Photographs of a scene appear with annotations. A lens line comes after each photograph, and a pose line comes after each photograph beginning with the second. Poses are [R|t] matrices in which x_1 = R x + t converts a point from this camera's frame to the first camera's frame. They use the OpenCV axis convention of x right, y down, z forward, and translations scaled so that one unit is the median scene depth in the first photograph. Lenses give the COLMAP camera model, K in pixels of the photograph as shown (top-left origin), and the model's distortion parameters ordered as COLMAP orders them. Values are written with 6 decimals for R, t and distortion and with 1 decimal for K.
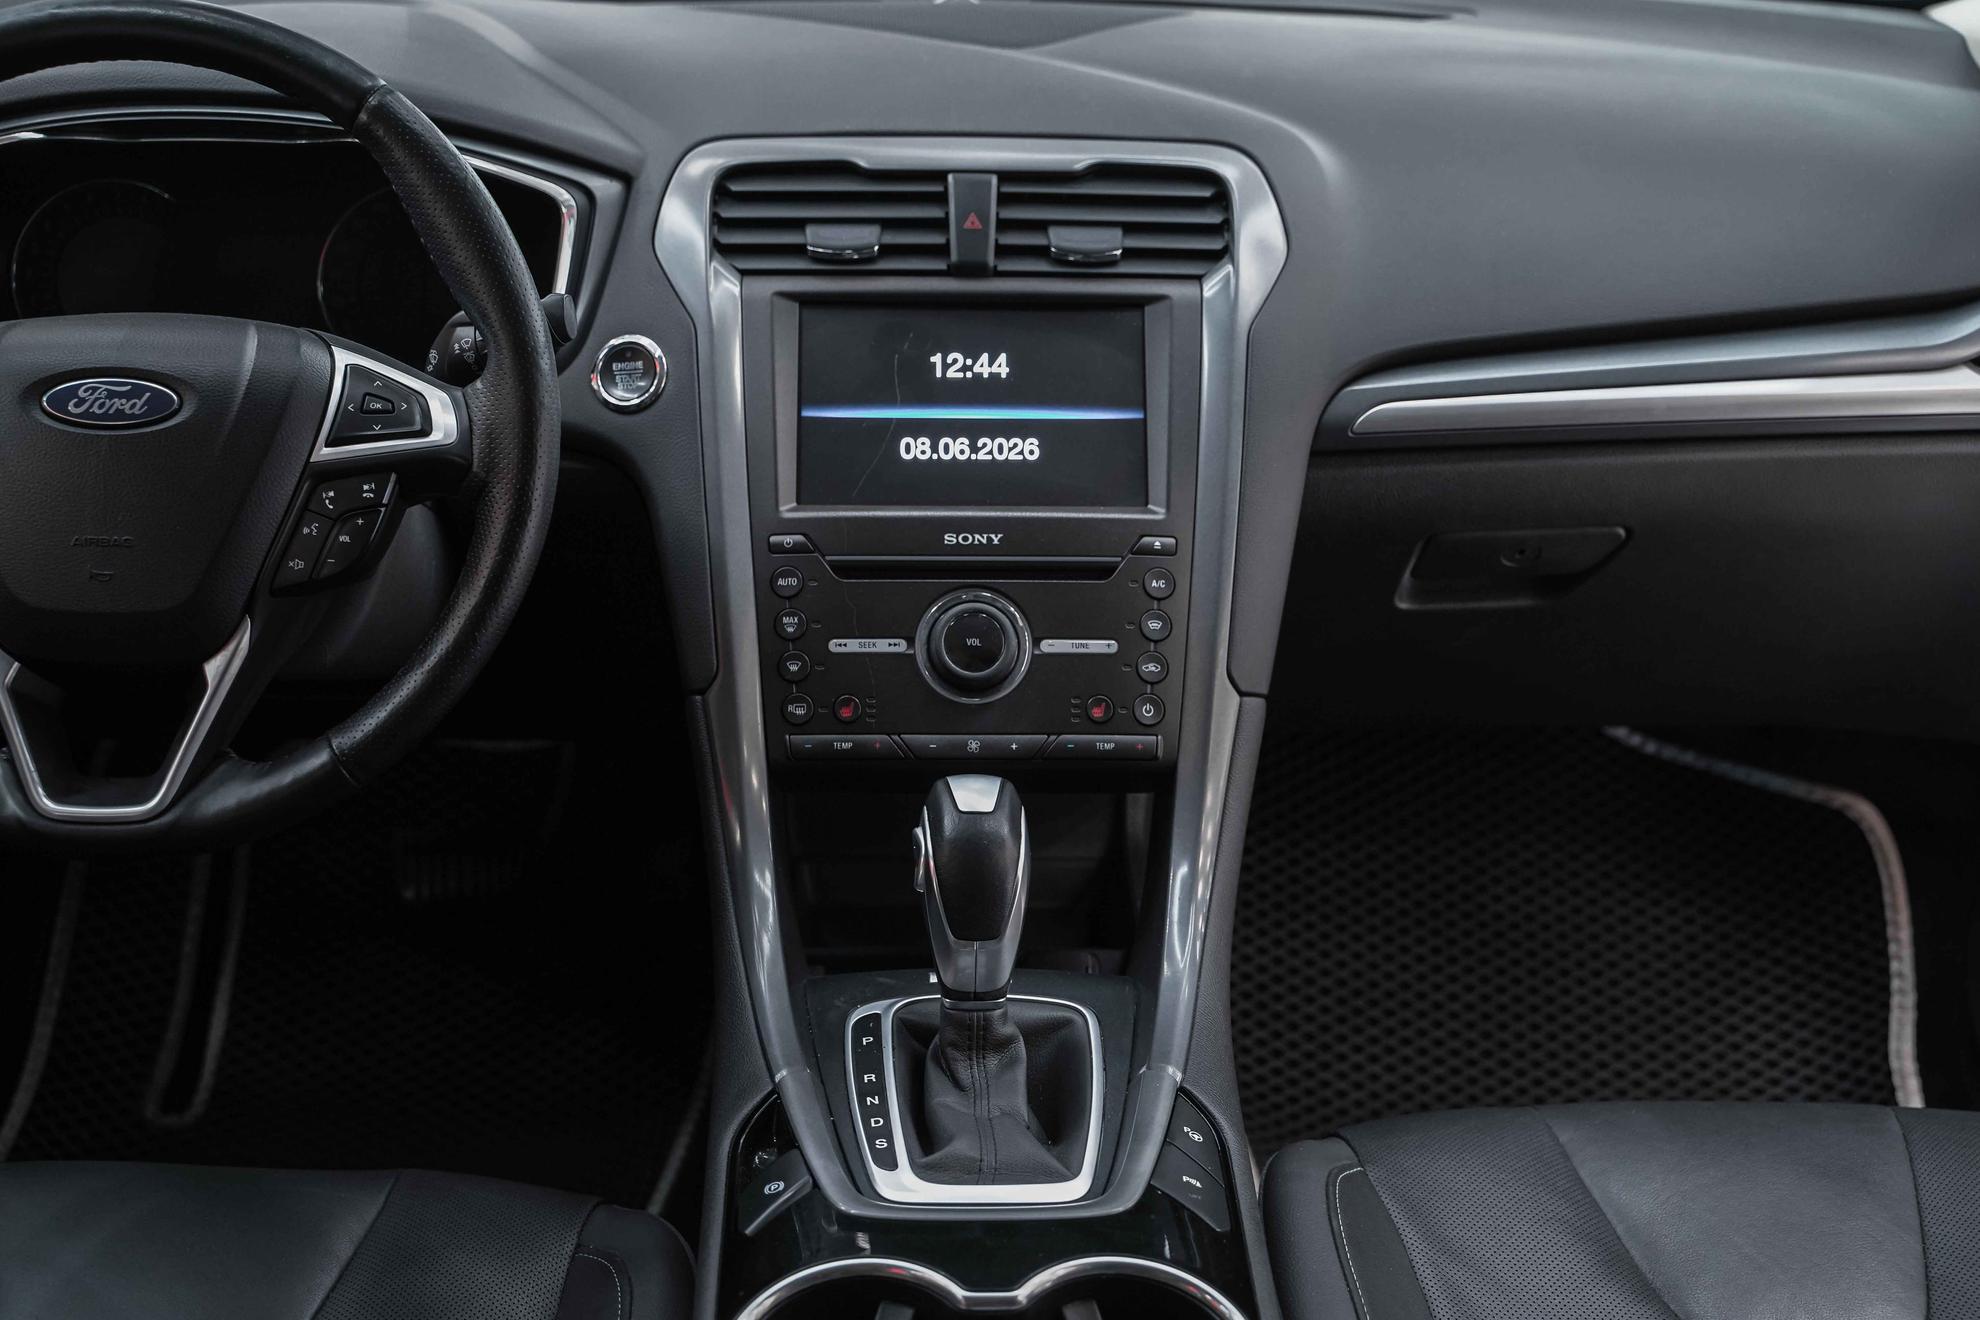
lens RADIAL K [[2377.9, 0, 990.0], [0, 2377.9, 660.0], [0, 0, 1]] dist [0.008536, 0.014750]
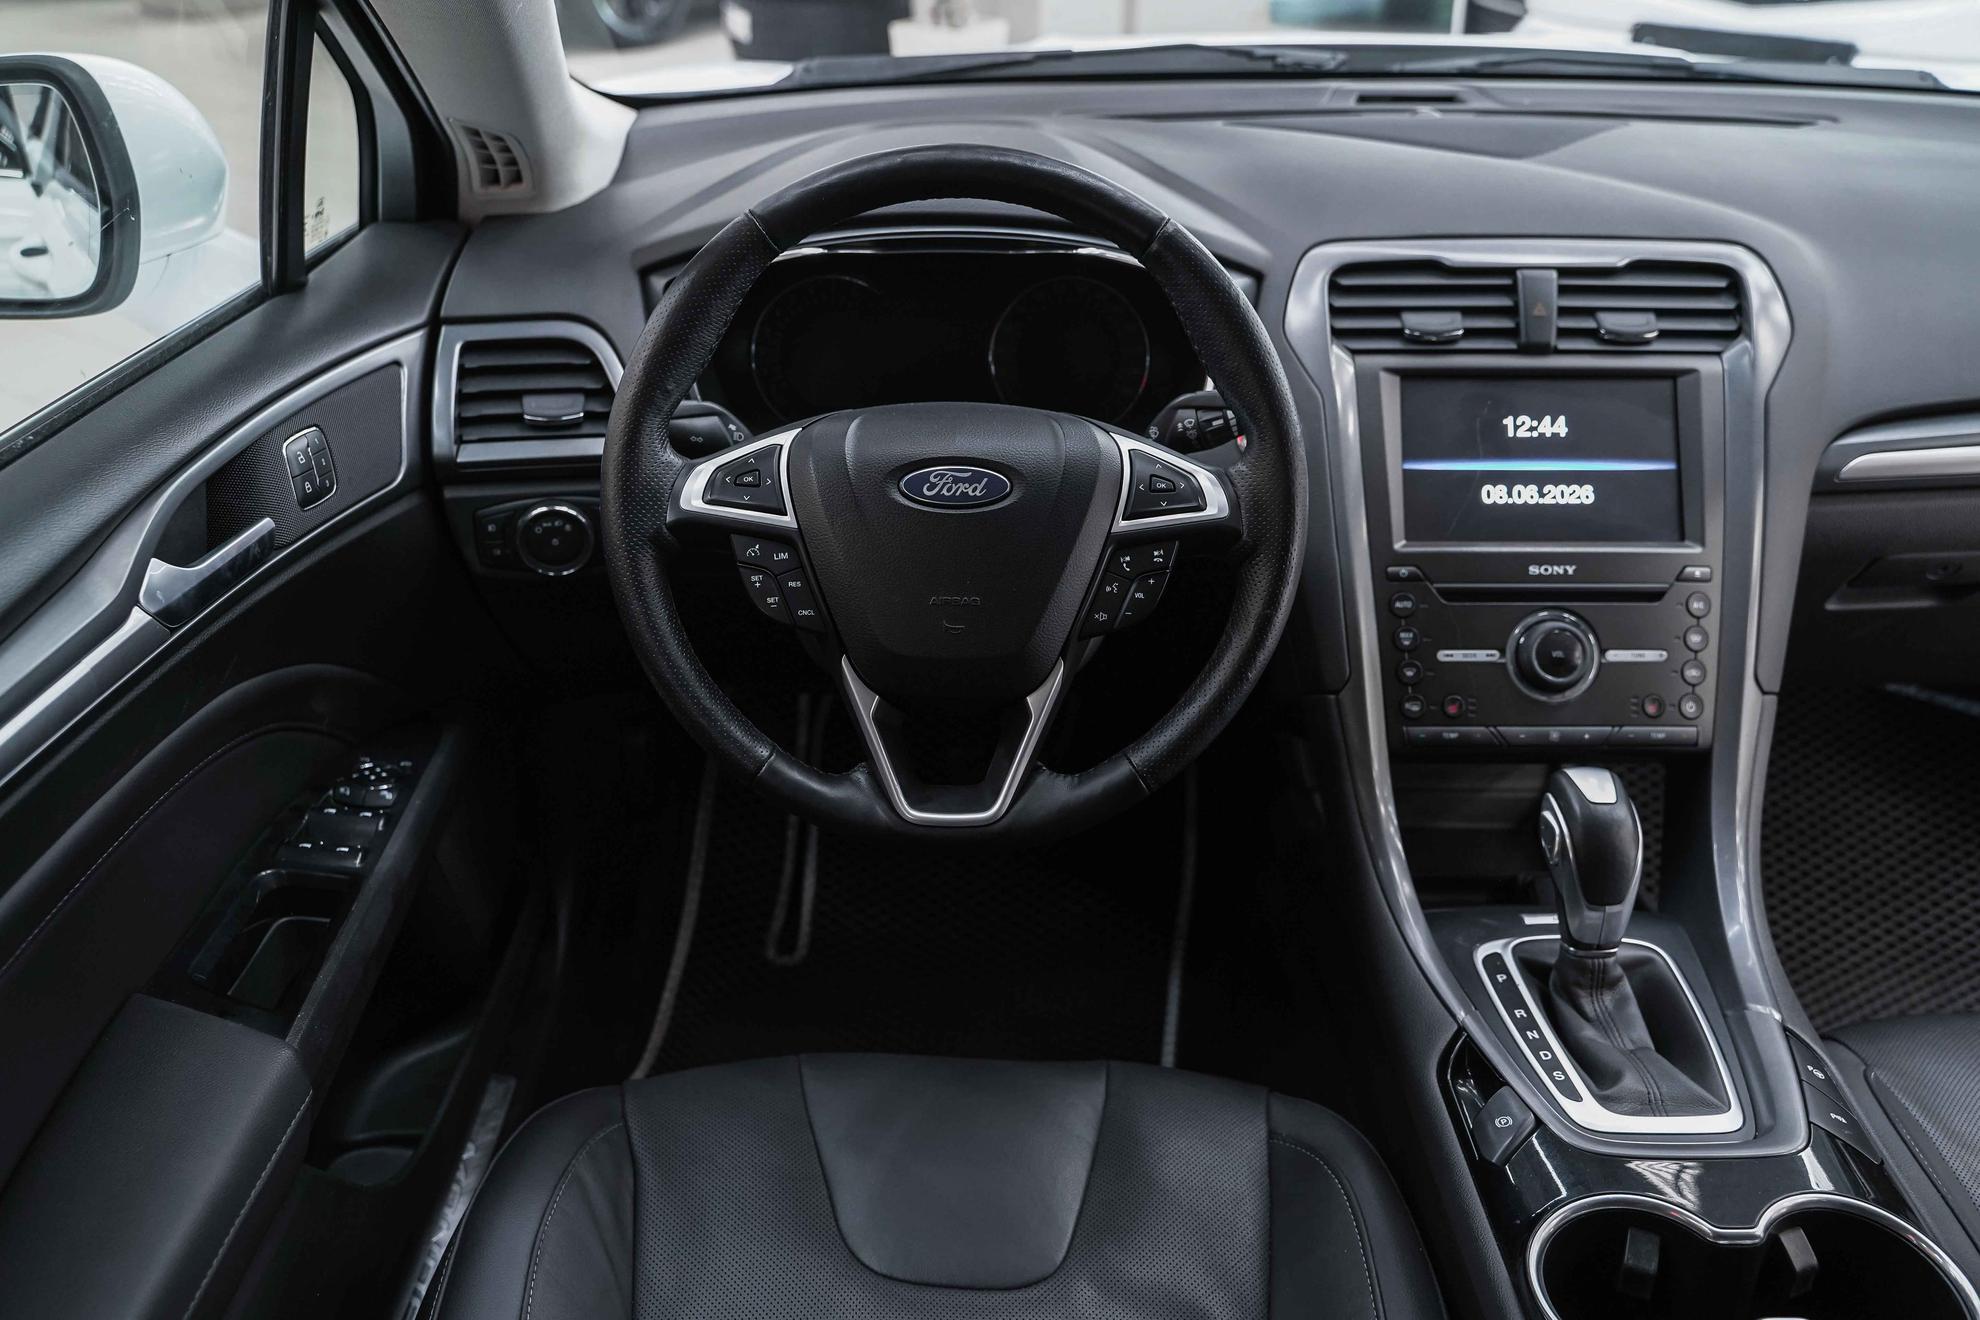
lens RADIAL K [[1618.0, 0, 990.0], [0, 1618.0, 660.0], [0, 0, 1]] dist [-0.002540, -0.002033]
pose [[0.999470, 0.001210, -0.032530, -0.272010], [0.001494, 0.996551, 0.082966, -0.073851], [0.032518, -0.082971, 0.996021, 0.136859]]
